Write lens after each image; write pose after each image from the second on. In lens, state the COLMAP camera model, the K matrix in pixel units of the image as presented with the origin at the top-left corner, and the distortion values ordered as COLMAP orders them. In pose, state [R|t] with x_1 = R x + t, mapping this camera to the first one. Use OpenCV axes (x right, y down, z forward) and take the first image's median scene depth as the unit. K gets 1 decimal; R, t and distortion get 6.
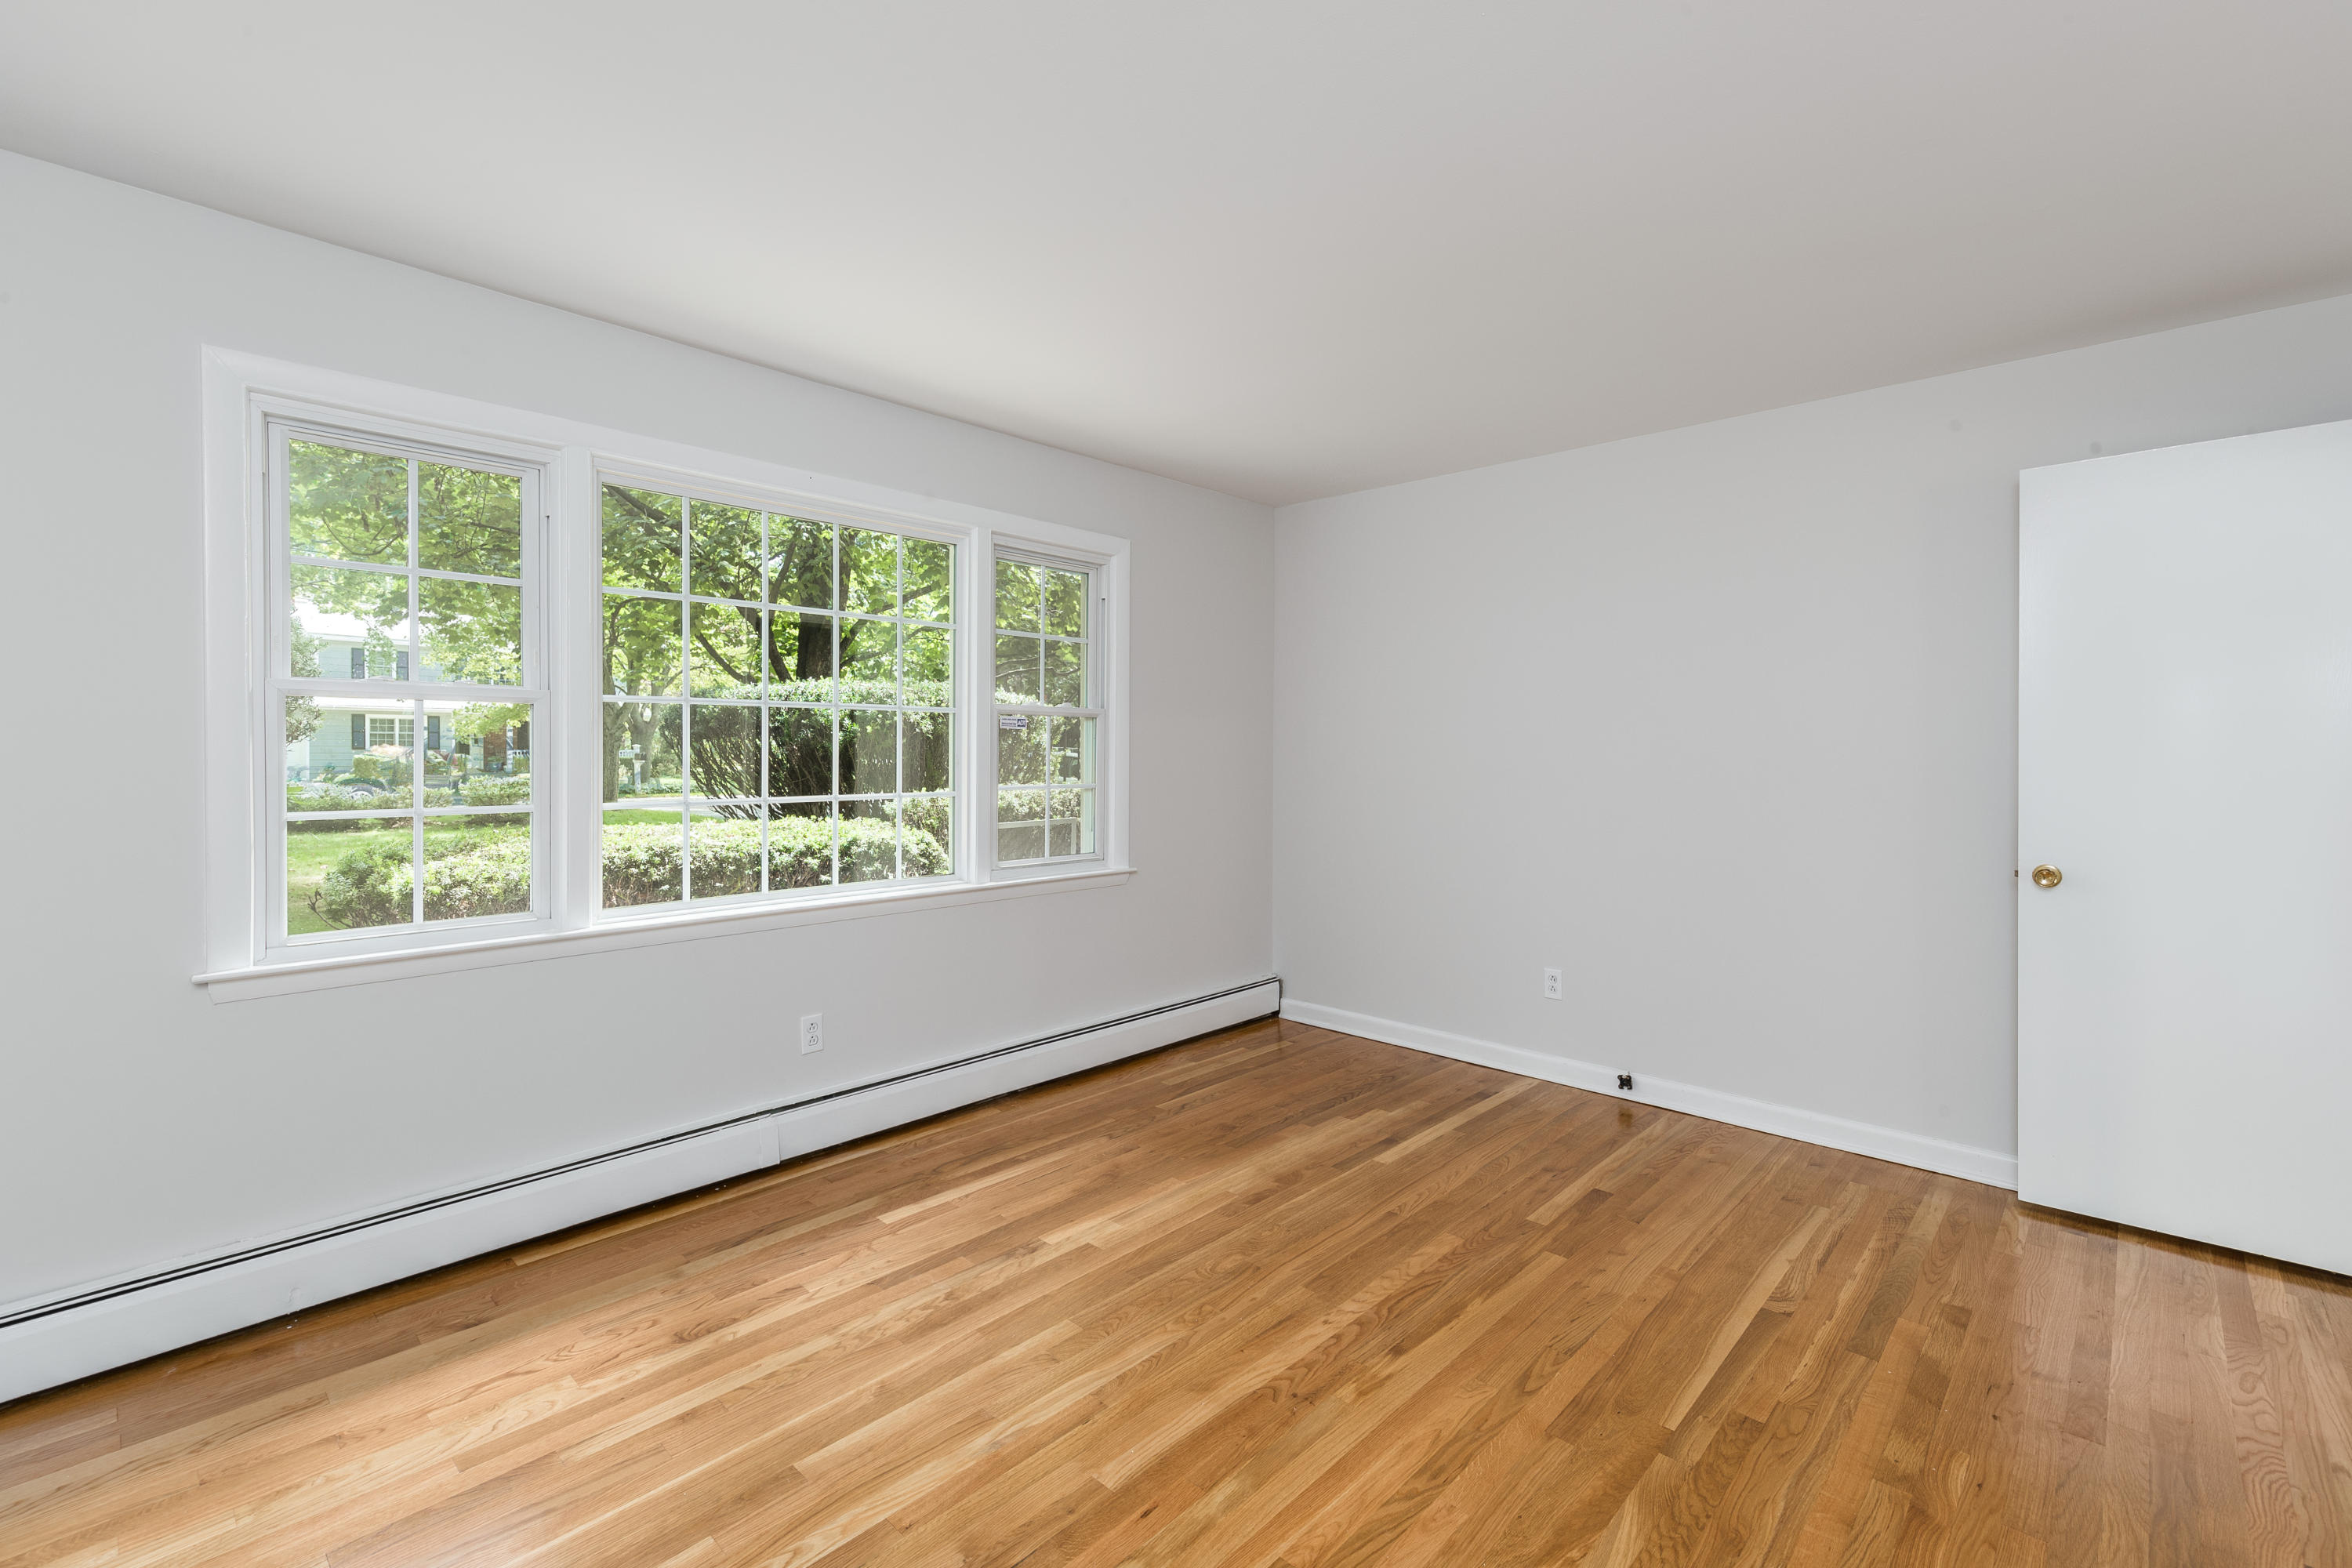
lens RADIAL K [[1023.2, 0, 1176.0], [0, 1023.2, 784.0], [0, 0, 1]] dist [0.001383, -0.000149]
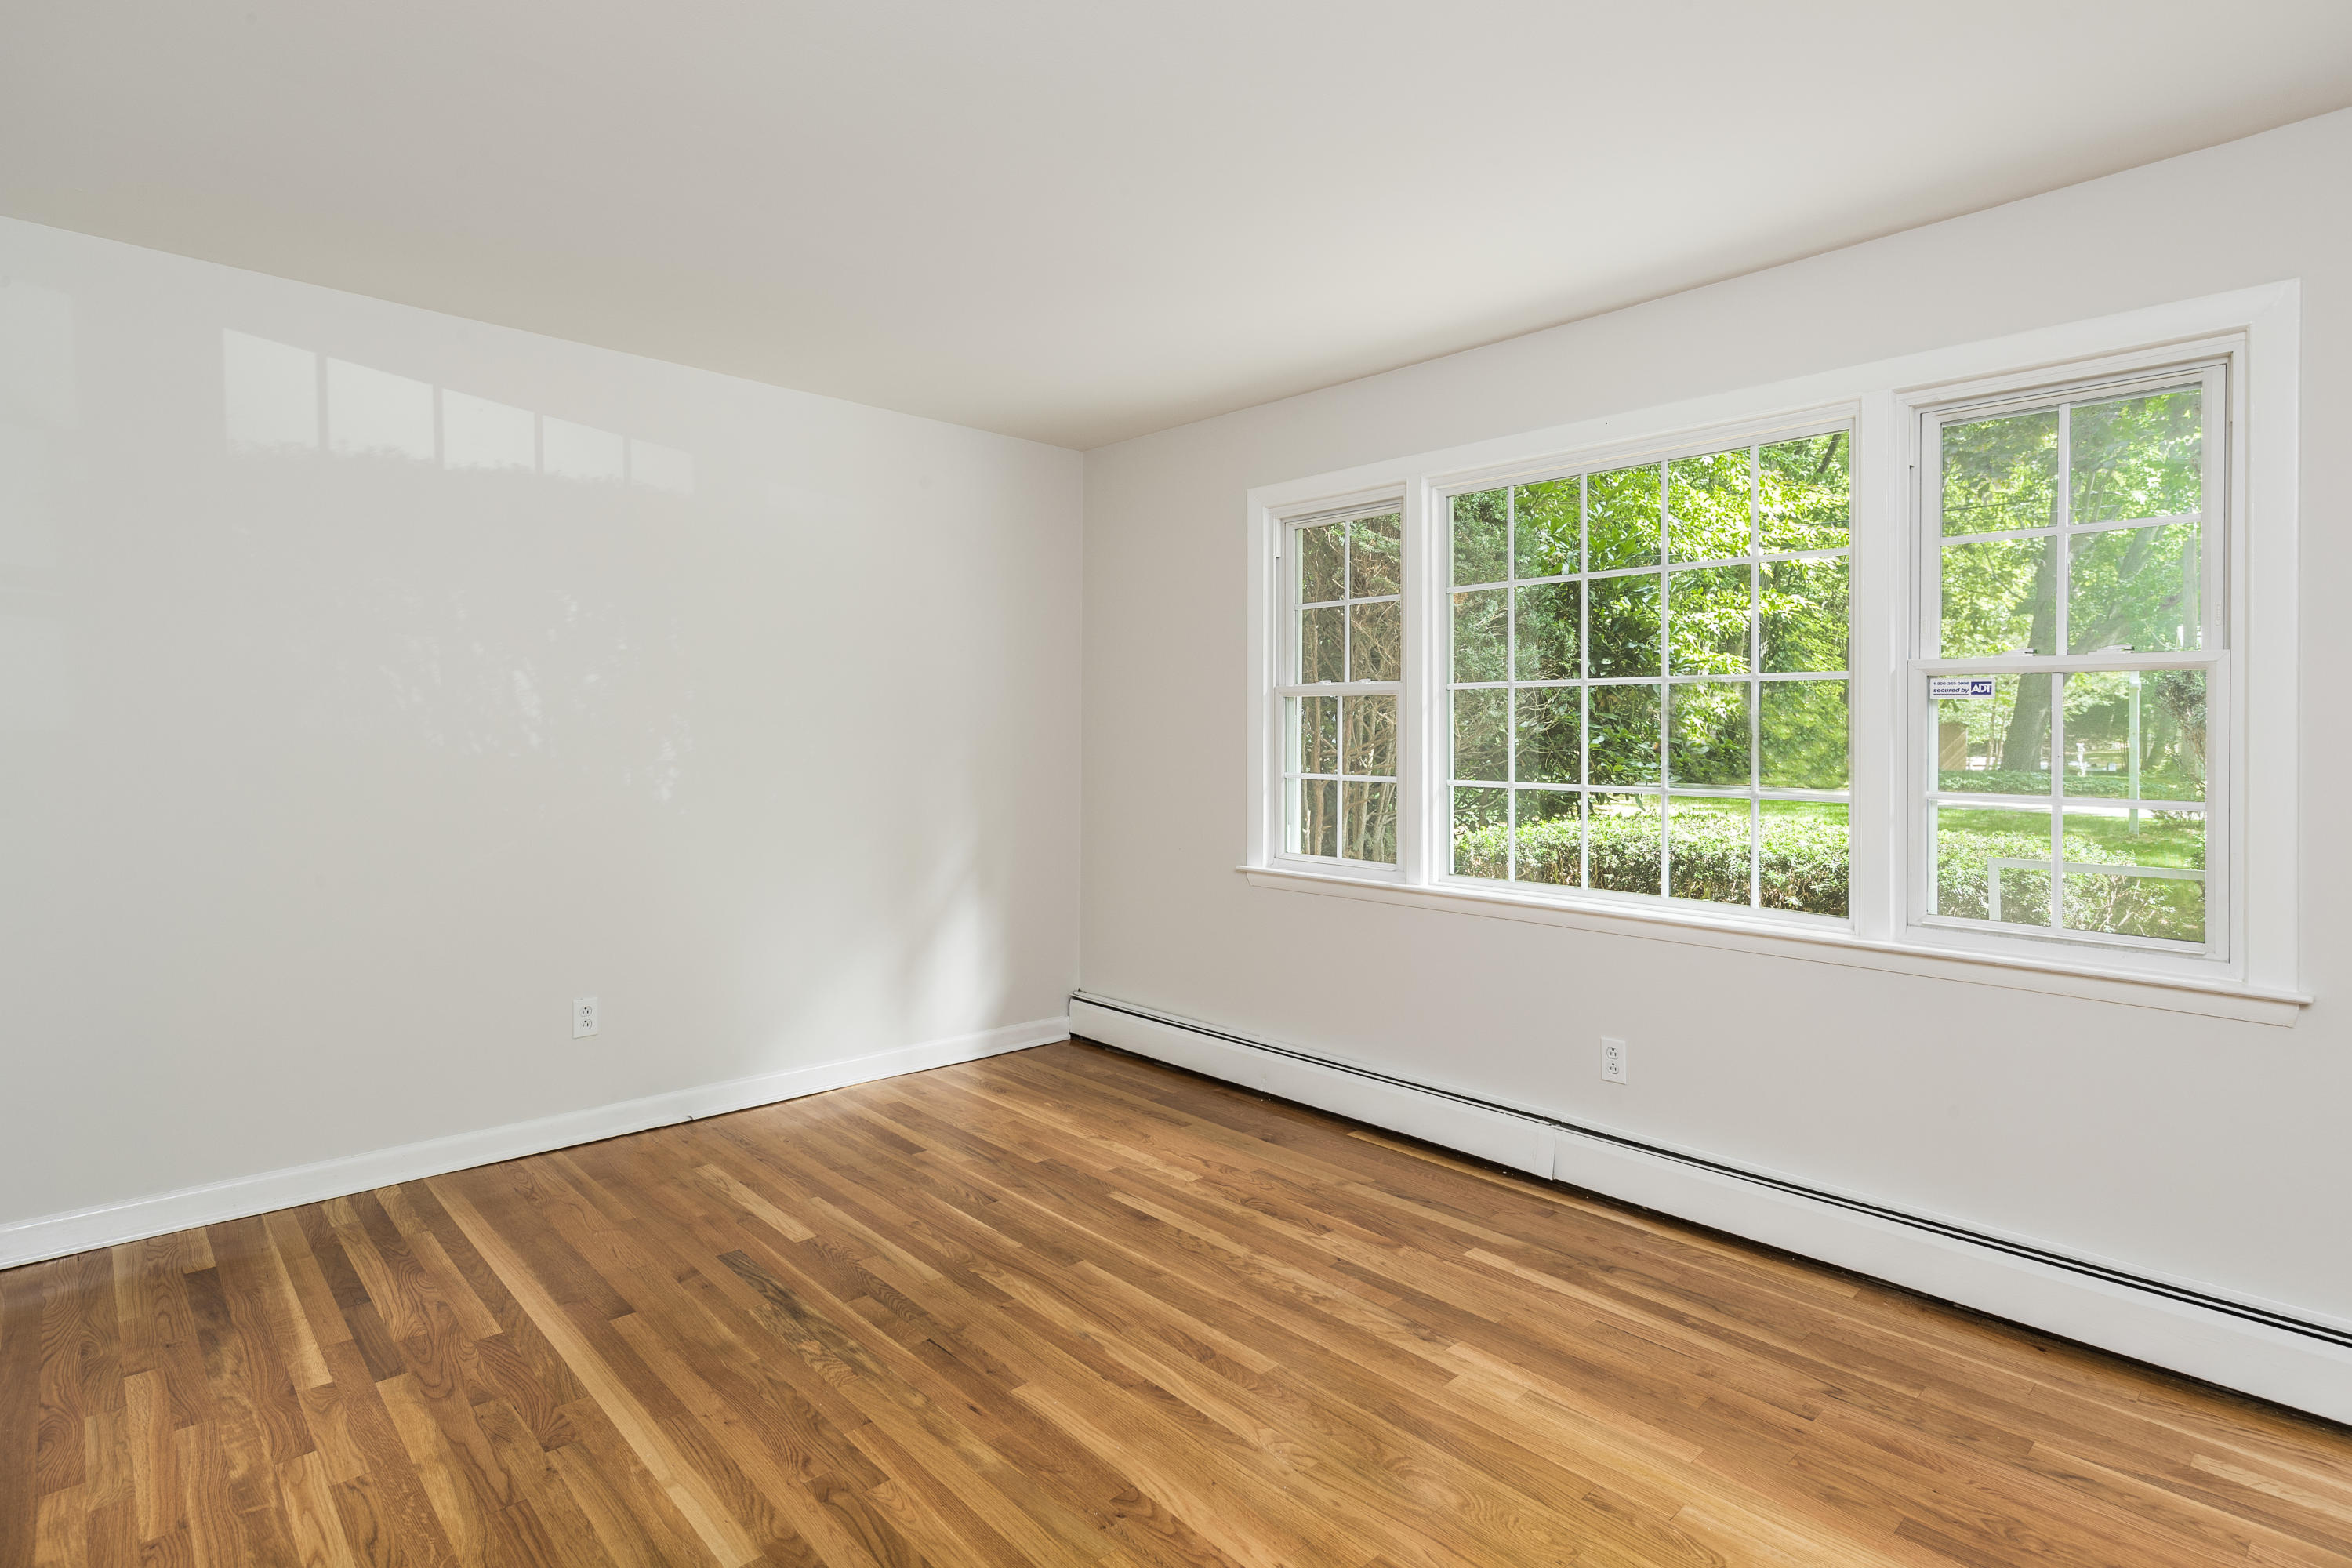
lens RADIAL K [[1179.2, 0, 1175.1], [0, 1179.2, 750.7], [0, 0, 1]] dist [0.000878, 0.000136]
pose [[-0.069264, 0.015200, -0.997483, 0.826941], [-0.038628, 0.999093, 0.017907, -0.027334], [0.996850, 0.039771, -0.068614, 0.856543]]
